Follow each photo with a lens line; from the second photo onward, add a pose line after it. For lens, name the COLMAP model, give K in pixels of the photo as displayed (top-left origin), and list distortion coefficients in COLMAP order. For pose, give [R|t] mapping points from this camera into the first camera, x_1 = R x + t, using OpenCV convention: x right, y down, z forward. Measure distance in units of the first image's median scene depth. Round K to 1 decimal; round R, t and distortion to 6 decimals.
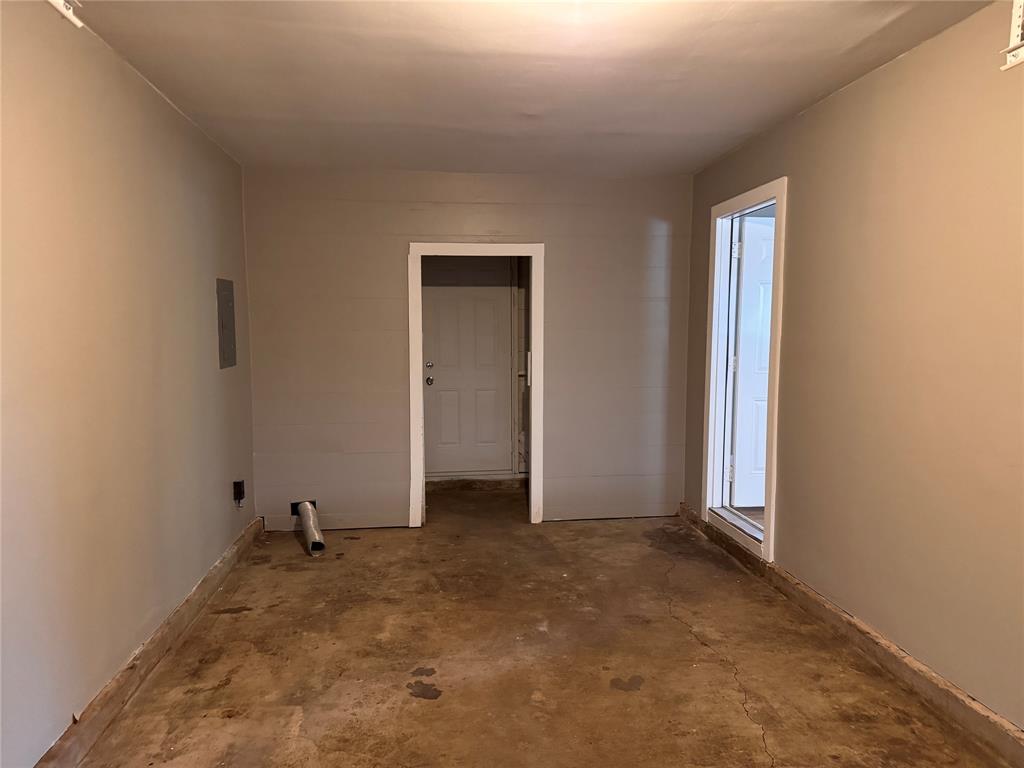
lens RADIAL K [[713.4, 0, 512.0], [0, 713.4, 384.0], [0, 0, 1]] dist [-0.001693, -0.005493]
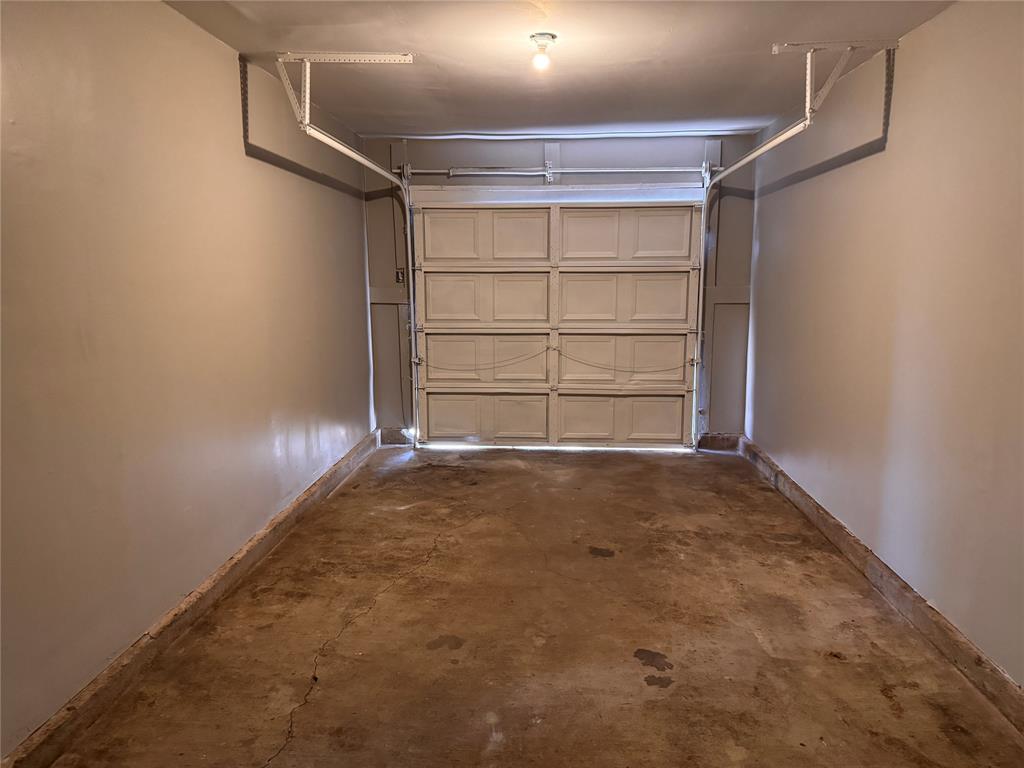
lens RADIAL K [[713.4, 0, 512.0], [0, 713.4, 384.0], [0, 0, 1]] dist [-0.001693, -0.005493]
pose [[-0.983129, -0.024730, 0.181234, -0.100746], [0.019491, 0.971013, 0.238233, -0.168962], [-0.181872, 0.237746, -0.954149, 1.858674]]
